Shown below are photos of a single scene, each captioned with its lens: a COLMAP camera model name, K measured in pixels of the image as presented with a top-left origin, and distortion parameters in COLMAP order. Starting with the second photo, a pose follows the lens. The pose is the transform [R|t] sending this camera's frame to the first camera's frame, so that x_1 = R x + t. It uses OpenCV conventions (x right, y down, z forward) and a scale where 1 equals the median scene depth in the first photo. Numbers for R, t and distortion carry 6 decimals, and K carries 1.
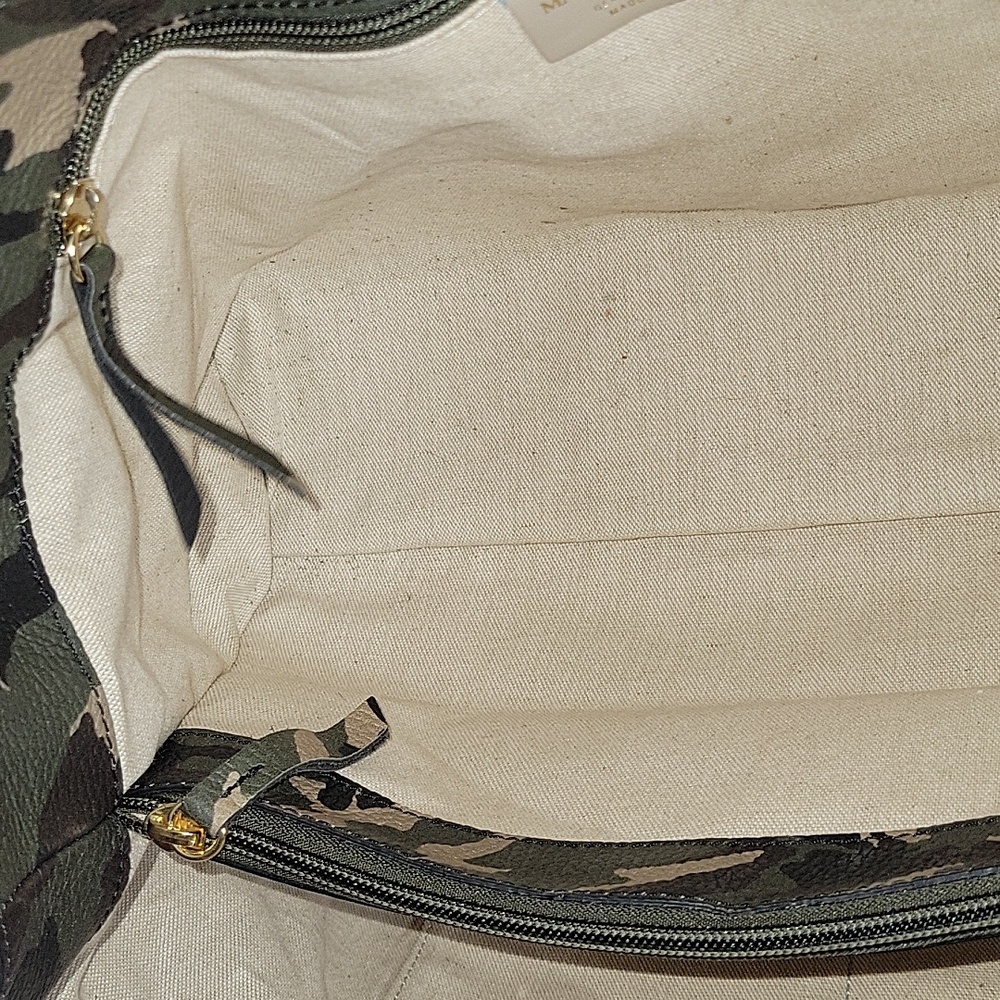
lens RADIAL K [[1661.7, 0, 501.0], [0, 1661.7, 504.0], [0, 0, 1]] dist [0.007539, 0.000000]
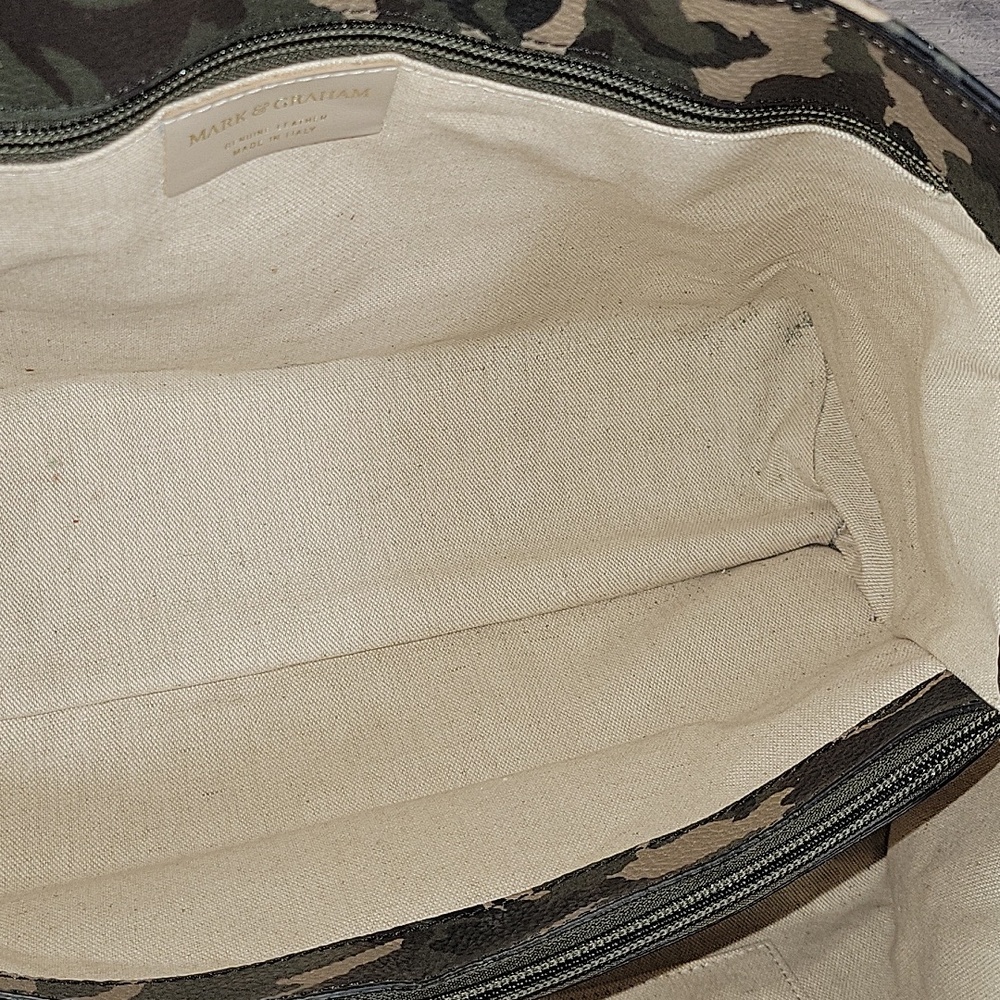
lens RADIAL K [[1661.7, 0, 492.6], [0, 1661.7, 500.2], [0, 0, 1]] dist [0.007539, 0.000000]
pose [[0.849880, -0.037735, 0.525623, -0.289648], [0.120212, 0.985017, -0.123656, 0.064198], [-0.513081, 0.168279, 0.841683, 0.038772]]
